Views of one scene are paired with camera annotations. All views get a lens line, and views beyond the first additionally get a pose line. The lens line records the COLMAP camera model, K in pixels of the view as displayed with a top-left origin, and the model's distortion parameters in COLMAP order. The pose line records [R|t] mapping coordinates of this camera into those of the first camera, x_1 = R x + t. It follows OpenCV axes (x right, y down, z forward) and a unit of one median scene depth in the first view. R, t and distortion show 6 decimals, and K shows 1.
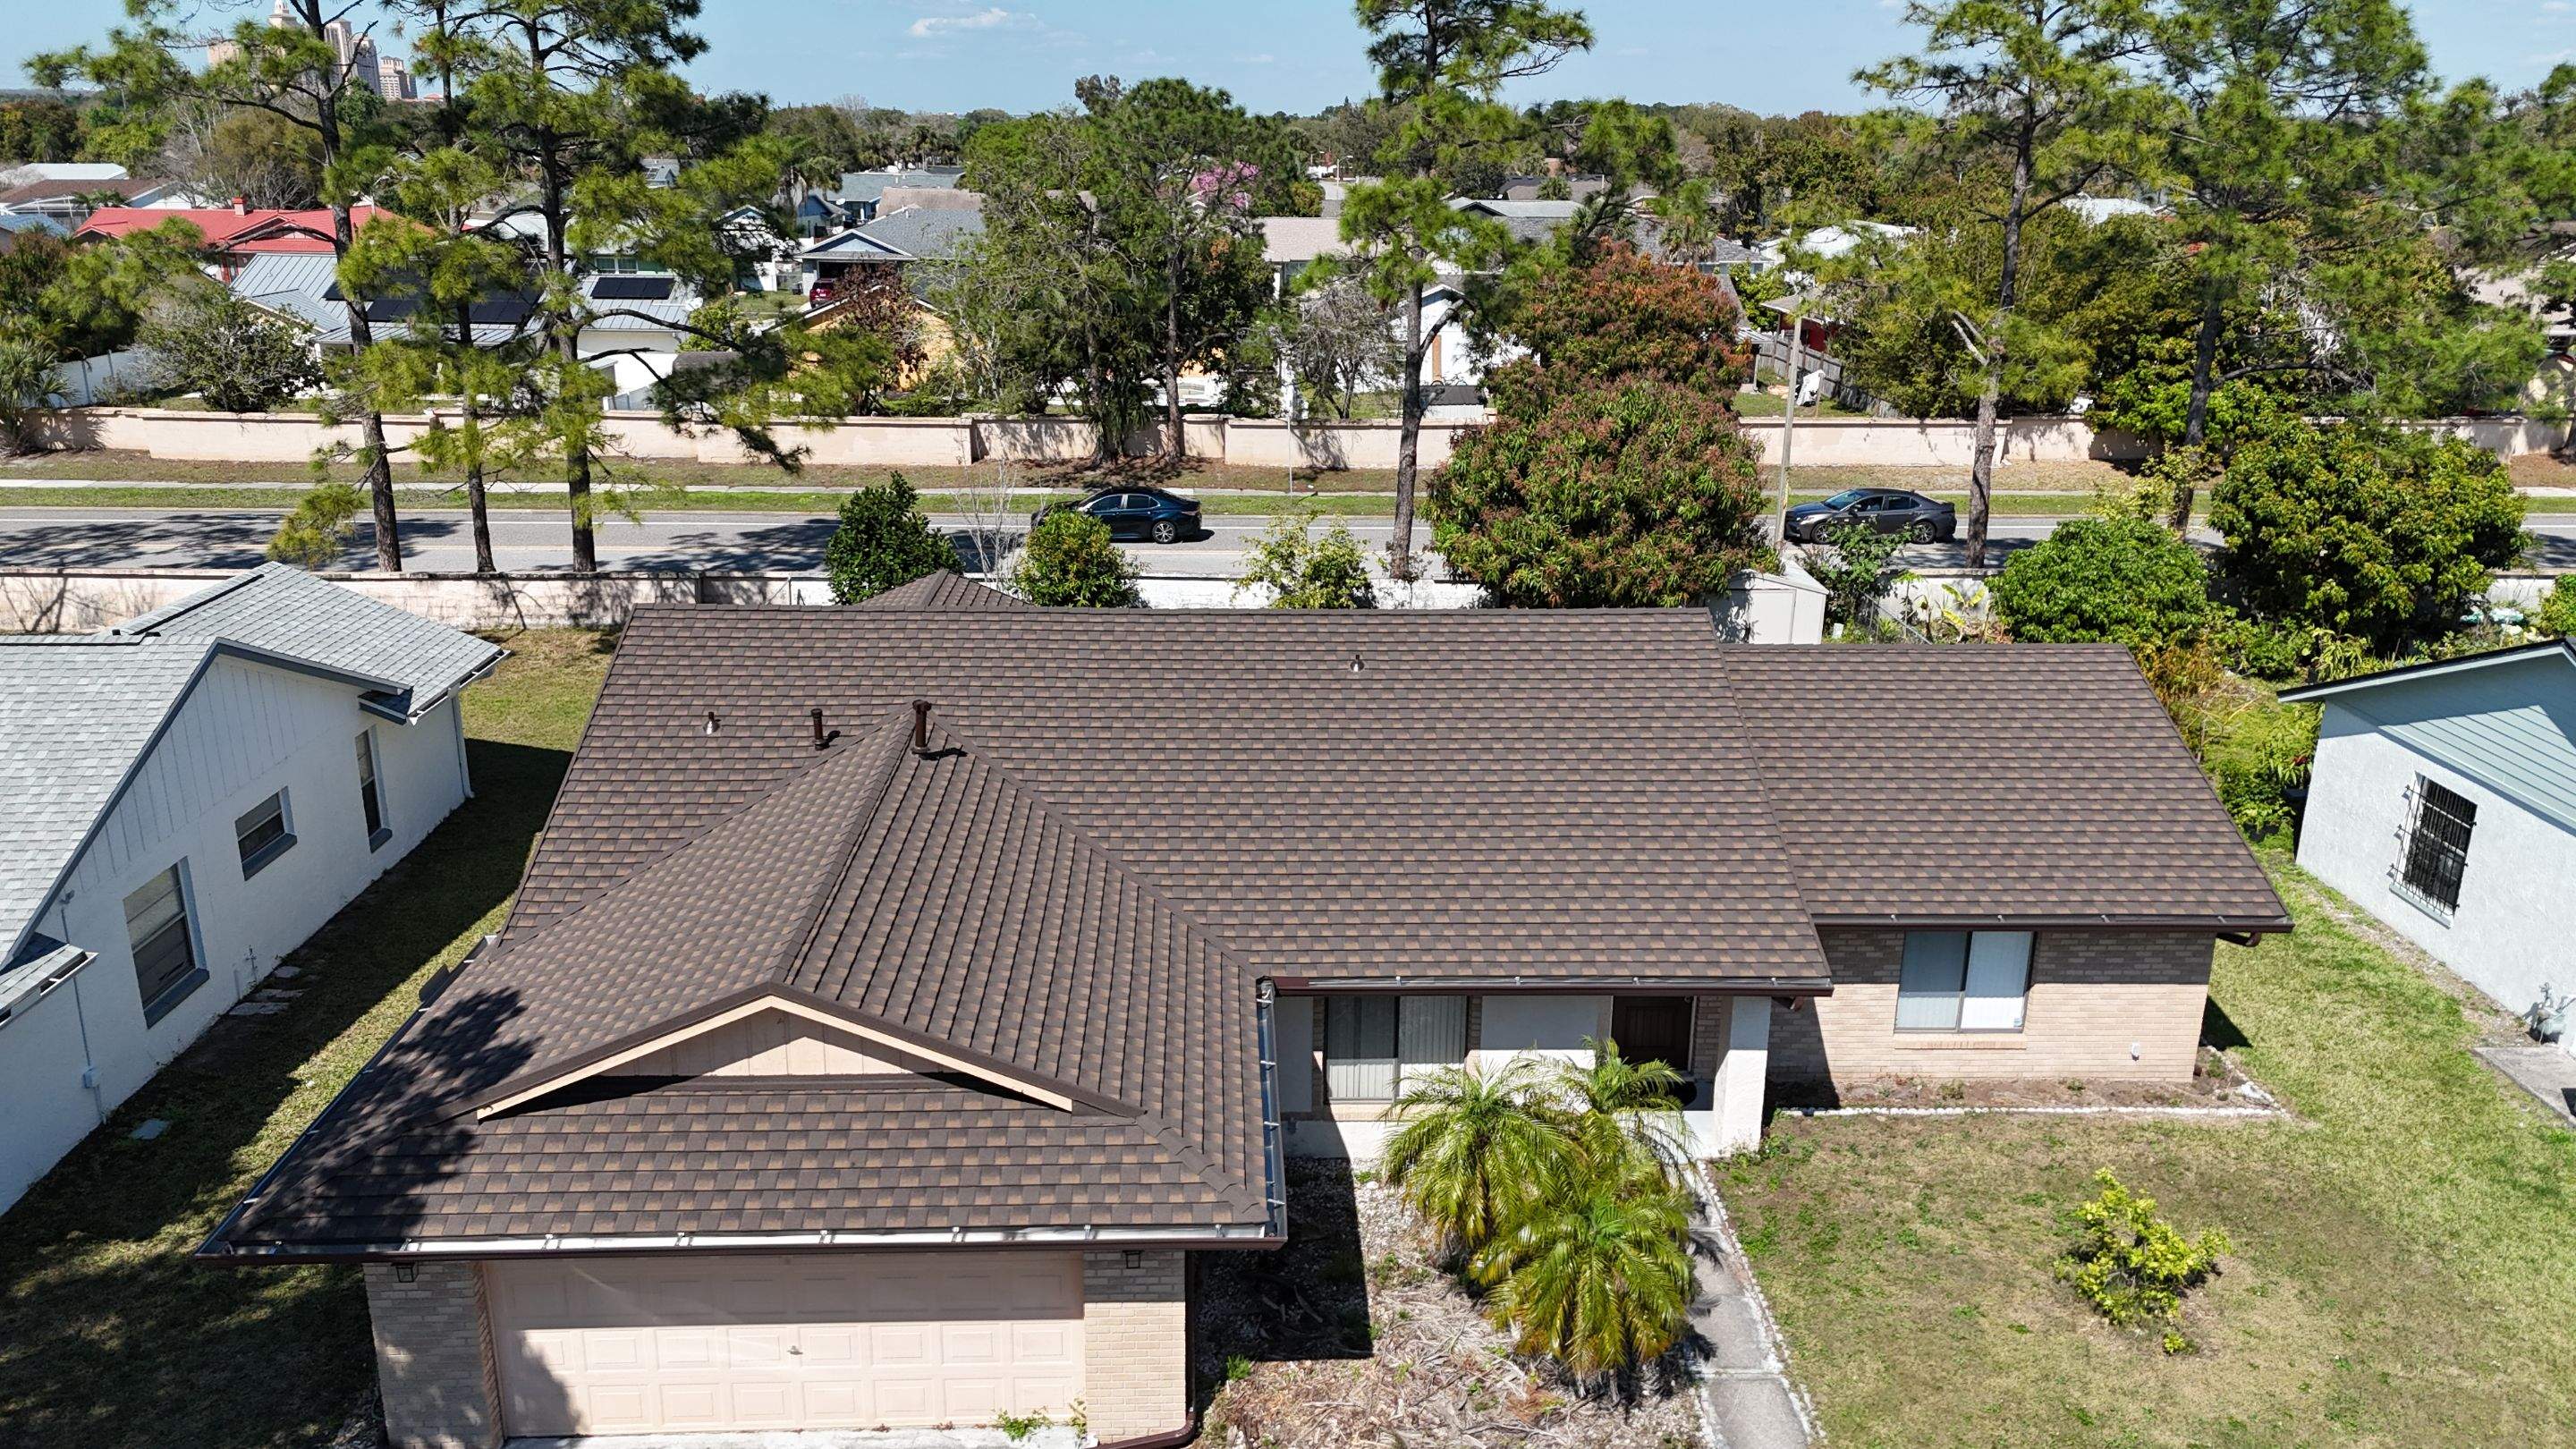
lens RADIAL K [[1892.7, 0, 1291.8], [0, 1892.7, 724.4], [0, 0, 1]] dist [0.074991, -0.071631]
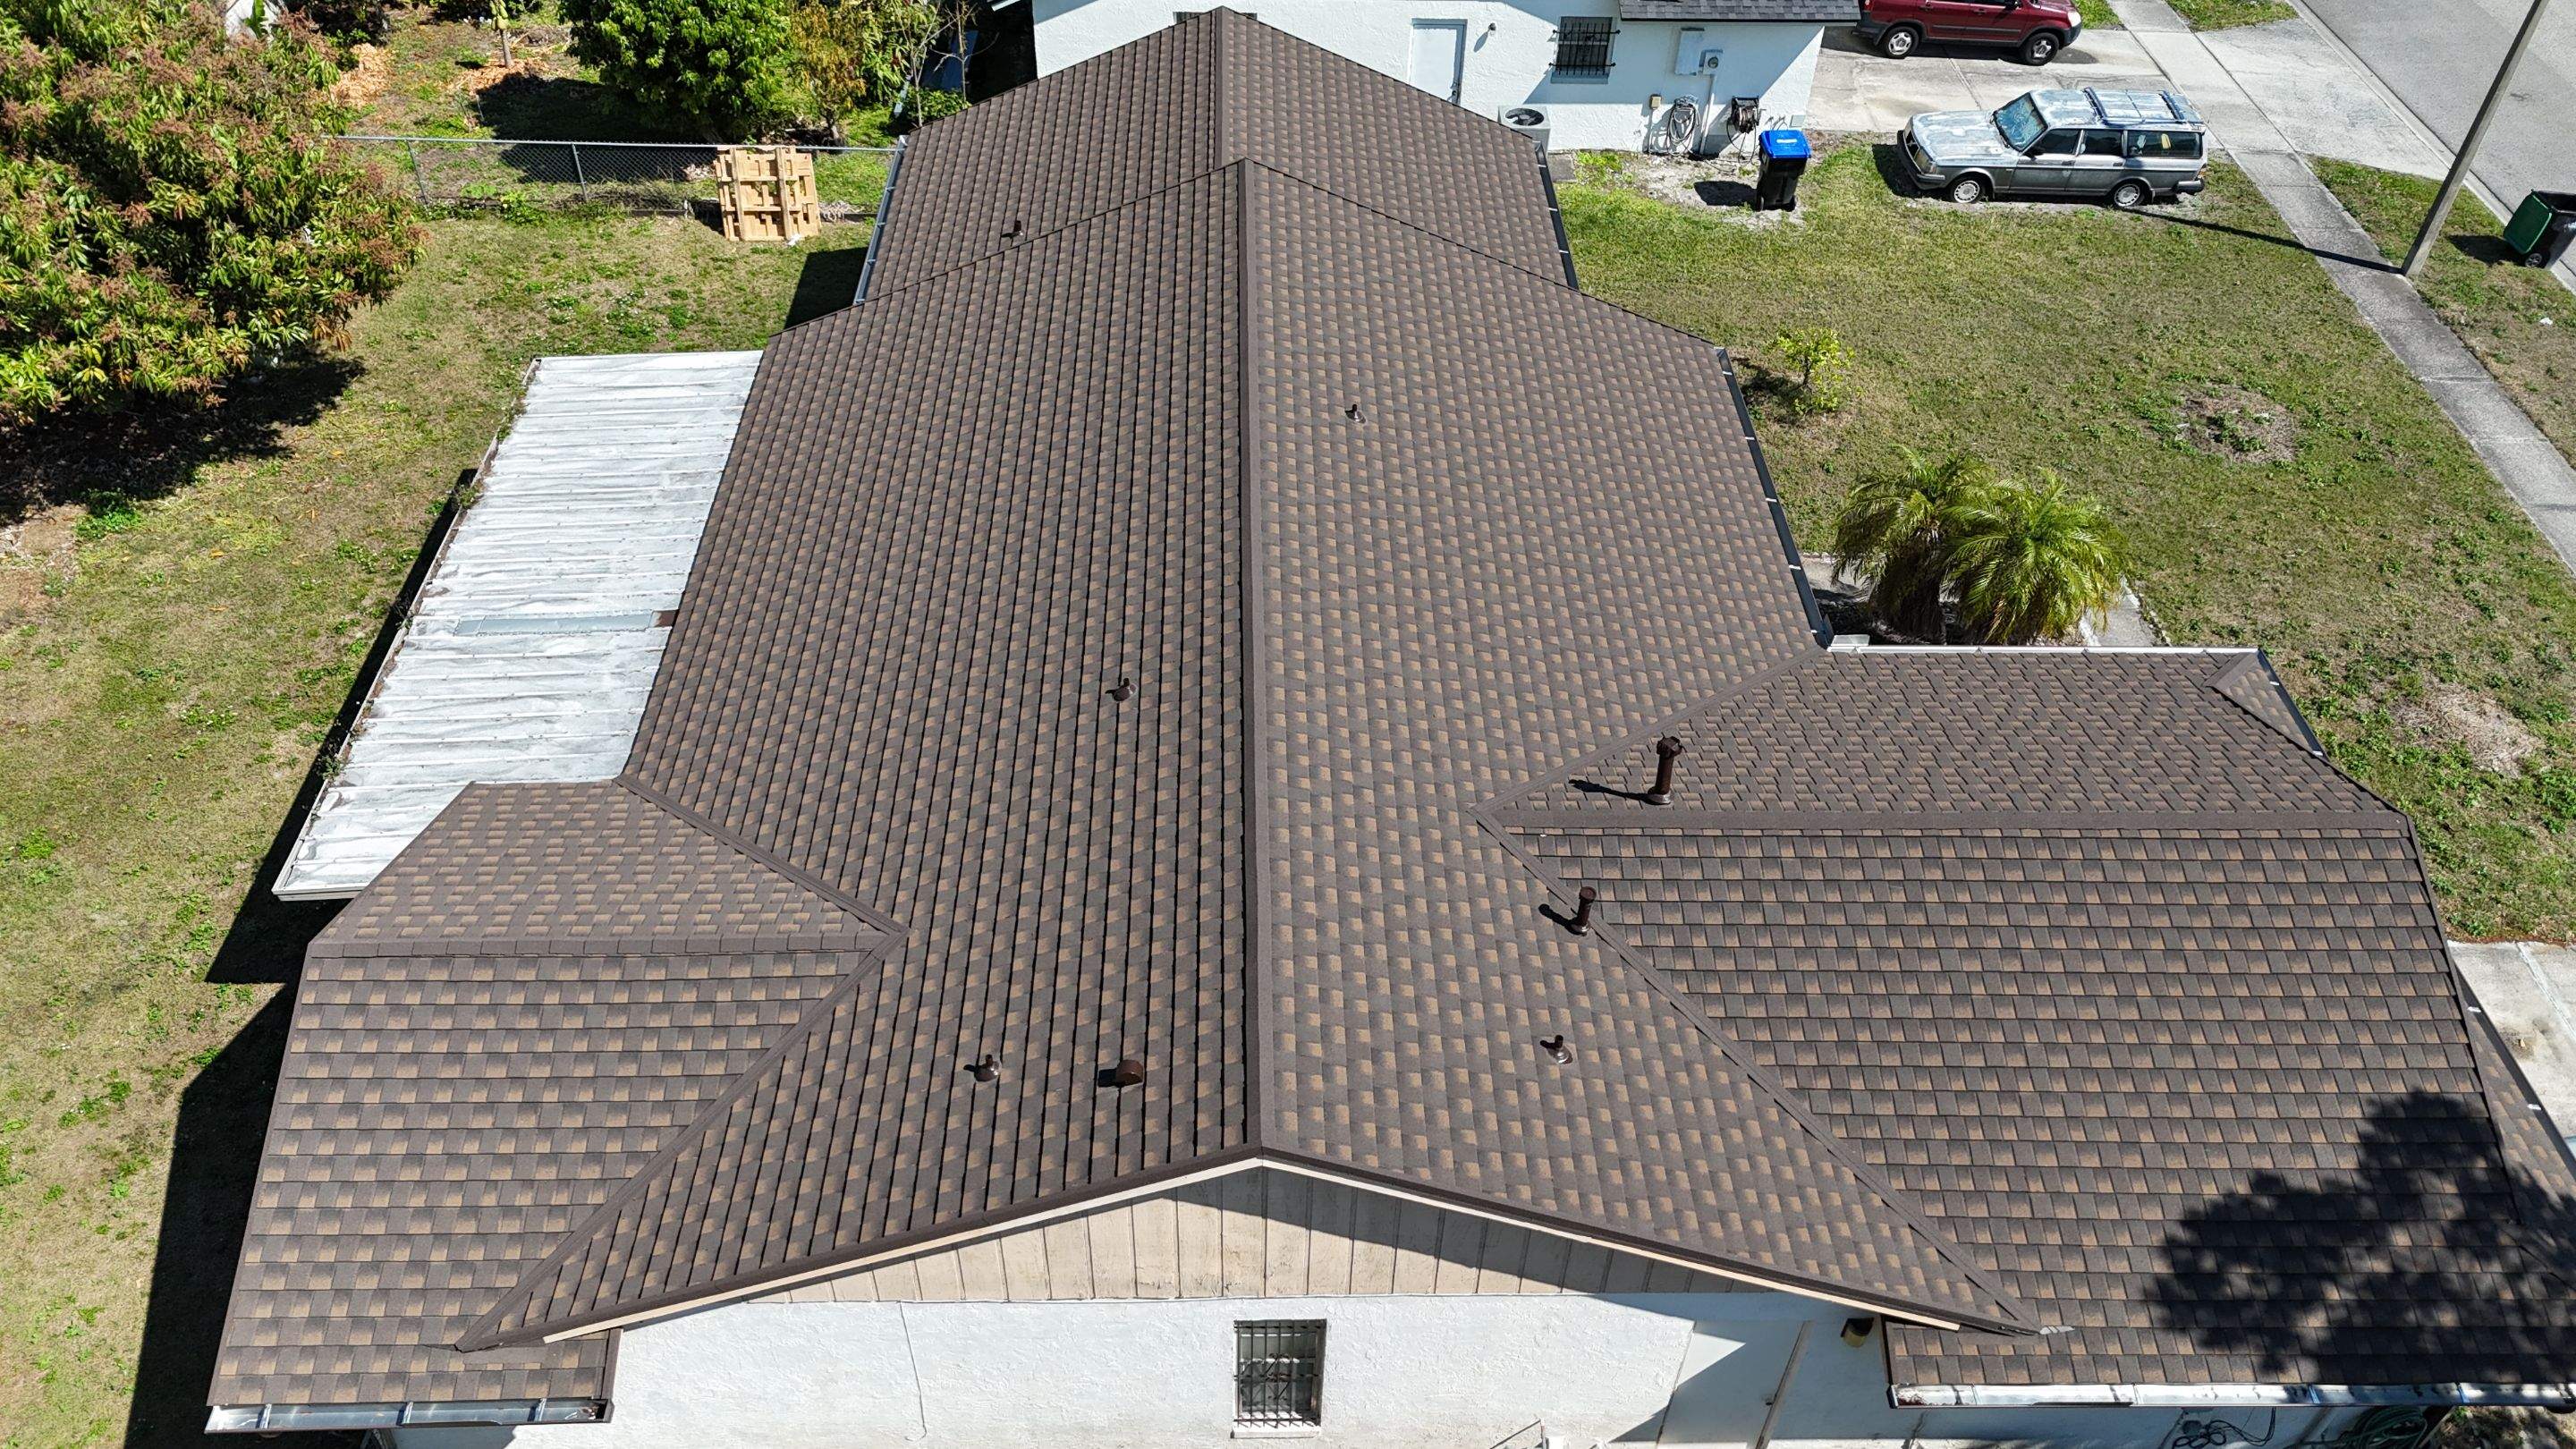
lens RADIAL K [[1892.7, 0, 1296.4], [0, 1892.7, 728.9], [0, 0, 1]] dist [0.074991, -0.071631]
pose [[0.013104, -0.691955, 0.721822, -0.678351], [0.279071, 0.695730, 0.661876, -0.508217], [-0.960181, 0.192766, 0.202221, 0.928024]]
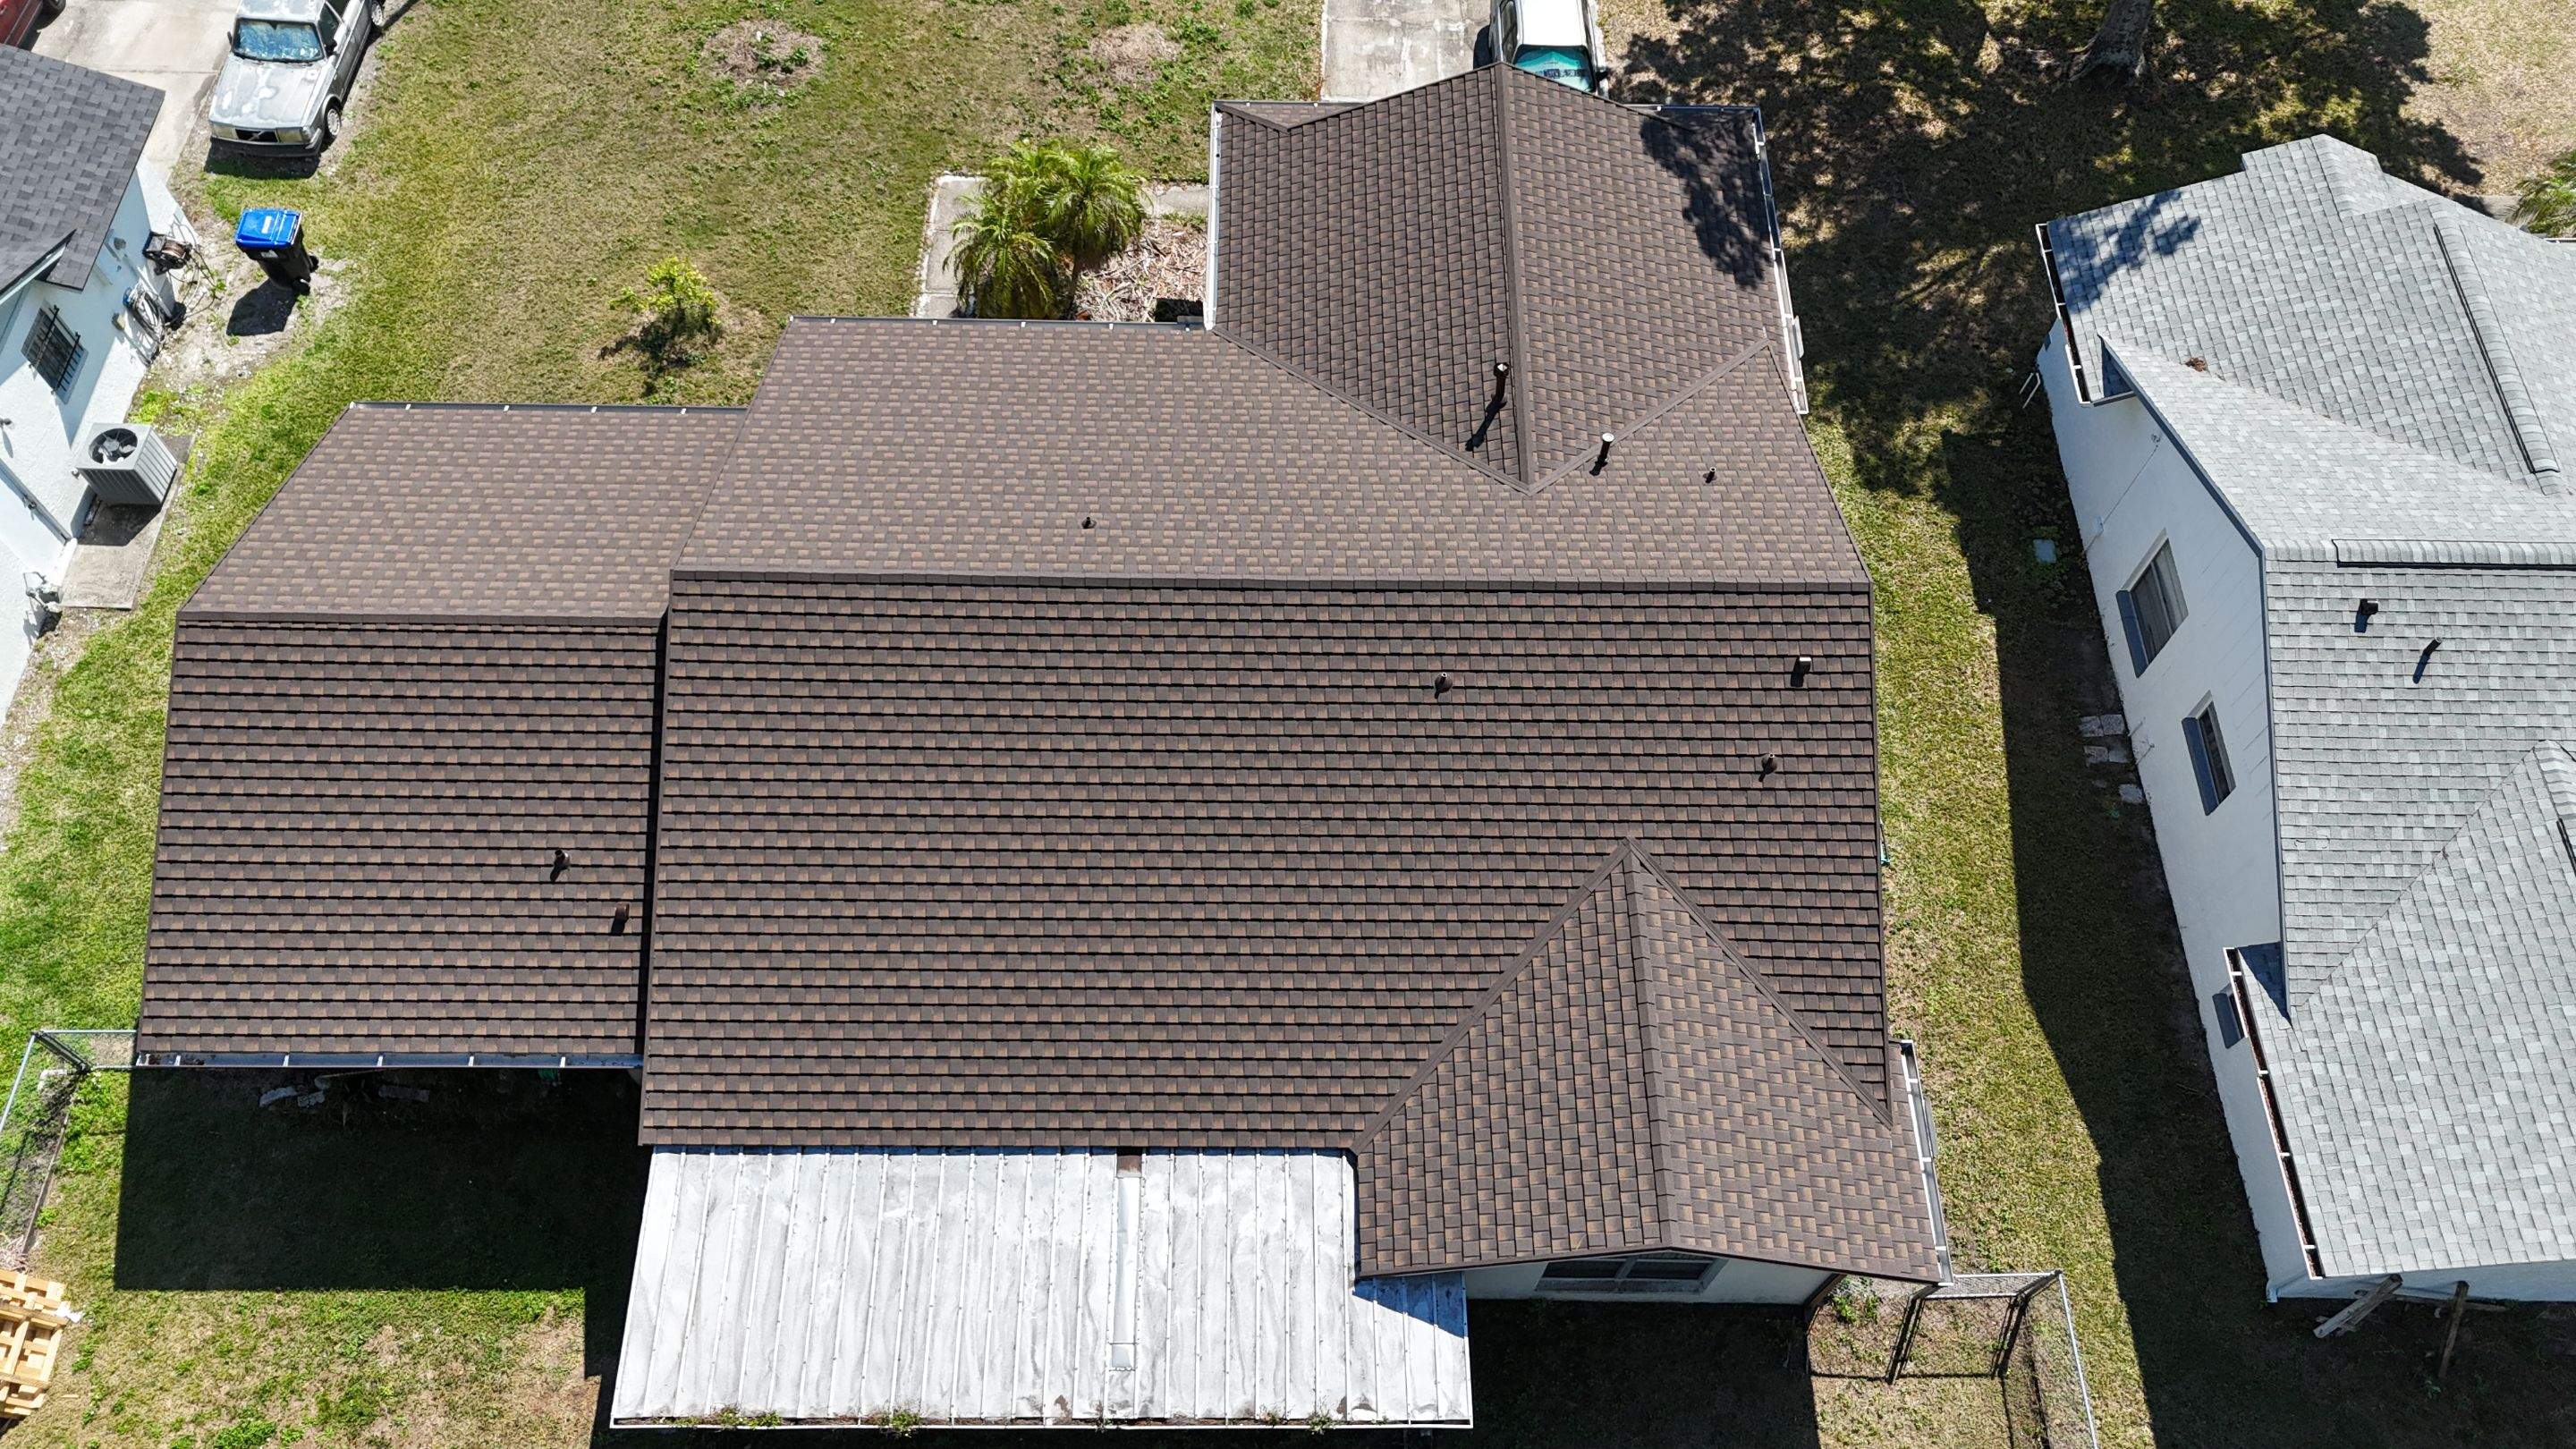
lens RADIAL K [[1892.7, 0, 1294.6], [0, 1892.7, 721.0], [0, 0, 1]] dist [0.074991, -0.071631]
pose [[-0.998732, -0.050210, -0.003719, -0.074514], [-0.014700, 0.220145, 0.975356, -0.995450], [-0.048154, 0.974174, -0.220604, 1.368089]]
